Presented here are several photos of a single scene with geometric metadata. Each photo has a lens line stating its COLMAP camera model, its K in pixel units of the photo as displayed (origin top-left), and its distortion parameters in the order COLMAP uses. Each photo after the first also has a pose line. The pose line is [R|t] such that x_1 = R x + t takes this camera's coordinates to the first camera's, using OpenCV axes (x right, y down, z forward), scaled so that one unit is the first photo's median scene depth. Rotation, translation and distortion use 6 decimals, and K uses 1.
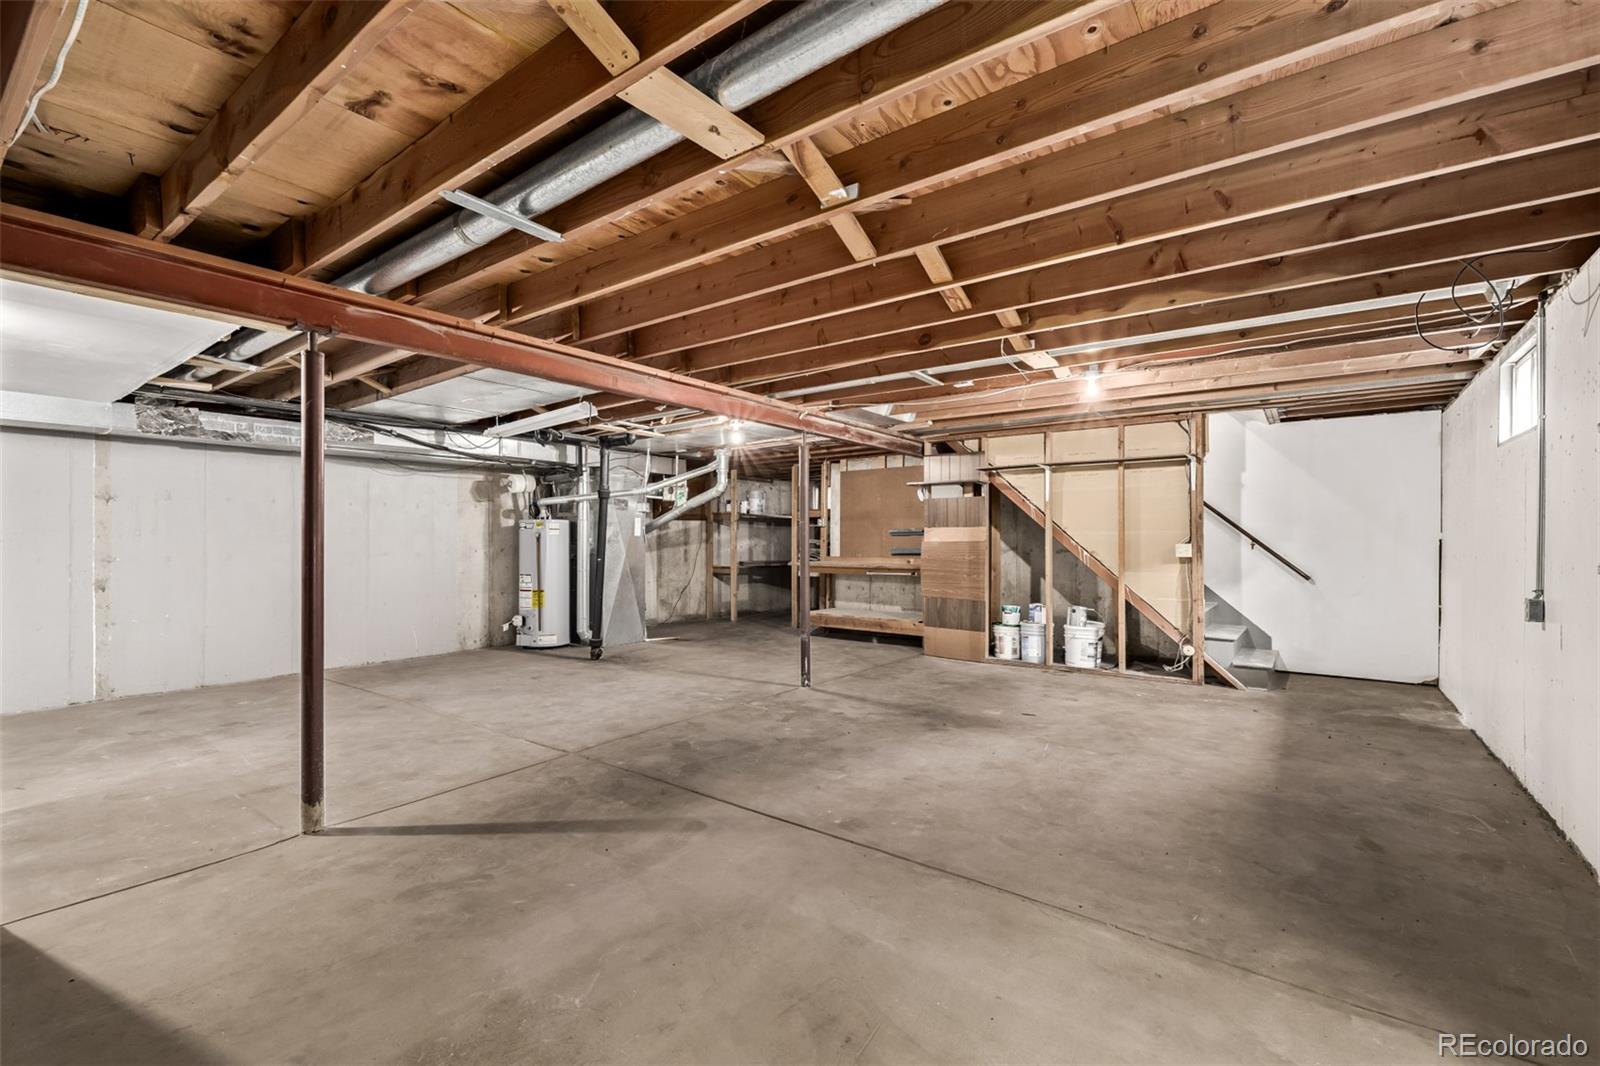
lens RADIAL K [[678.6, 0, 786.6], [0, 678.6, 539.1], [0, 0, 1]] dist [0.000519, 0.000281]
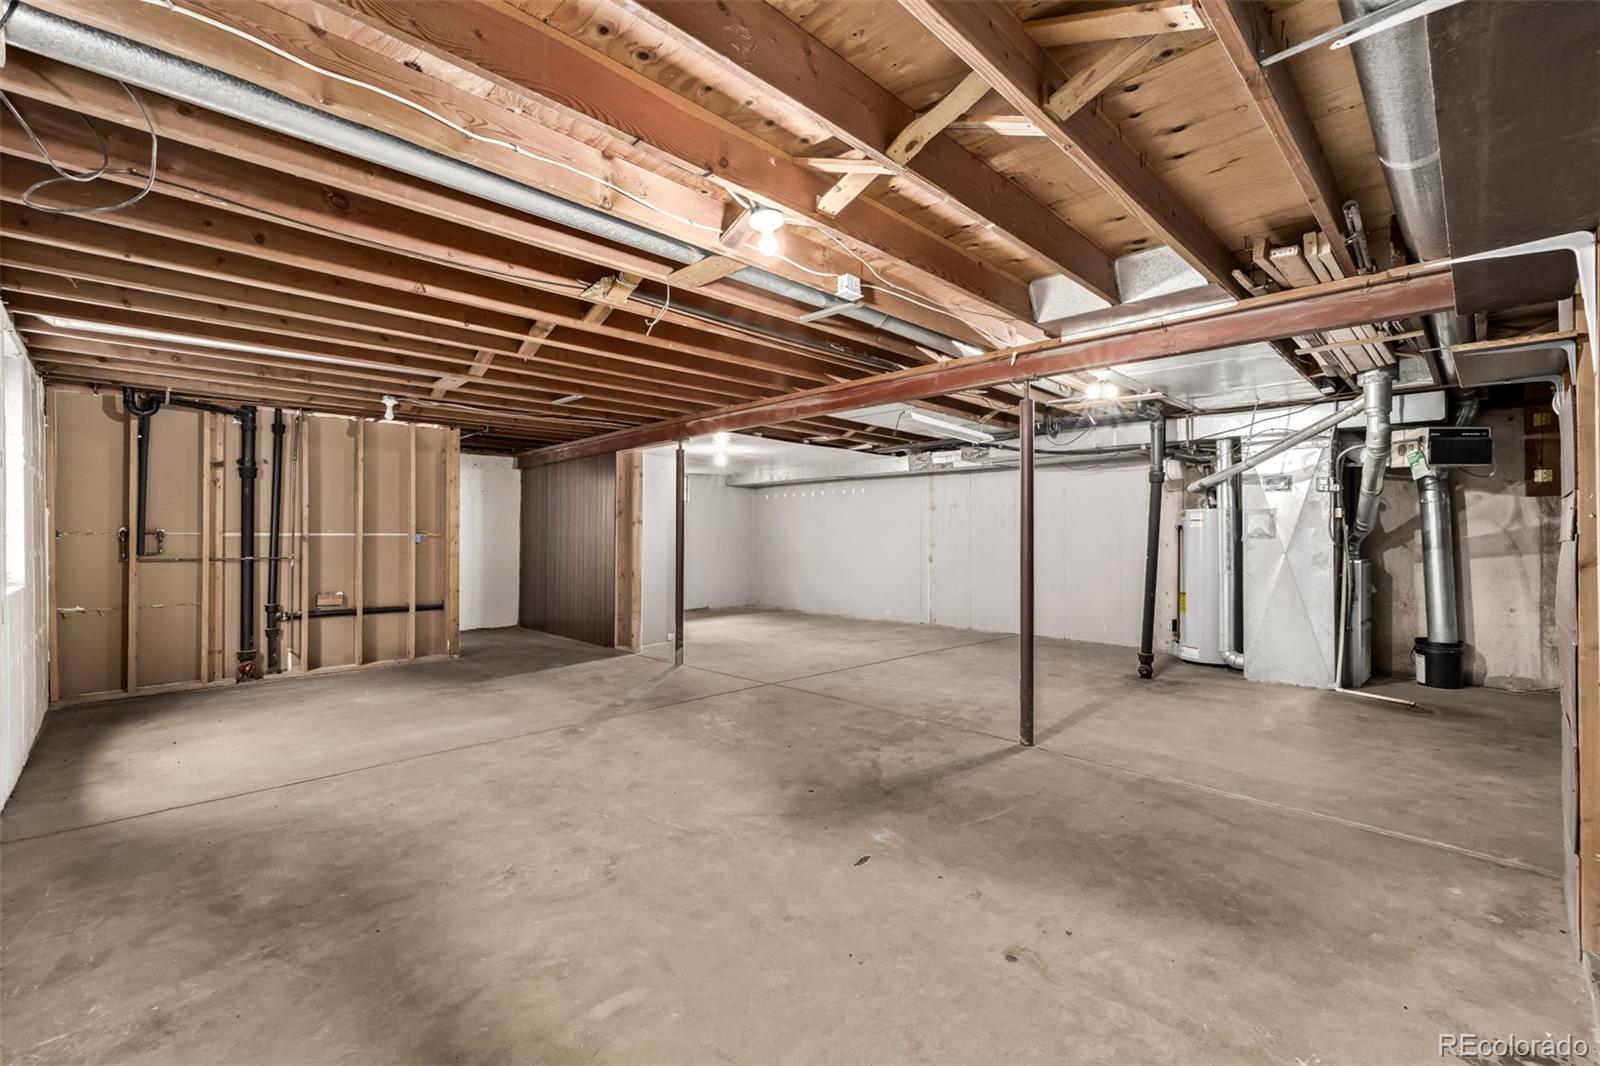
lens RADIAL K [[678.6, 0, 784.2], [0, 678.6, 528.0], [0, 0, 1]] dist [0.000519, 0.000281]
pose [[-0.141099, -0.005583, -0.989980, 0.977362], [0.001902, 0.999981, -0.005910, -0.001142], [0.989994, -0.002717, -0.141085, 1.105513]]
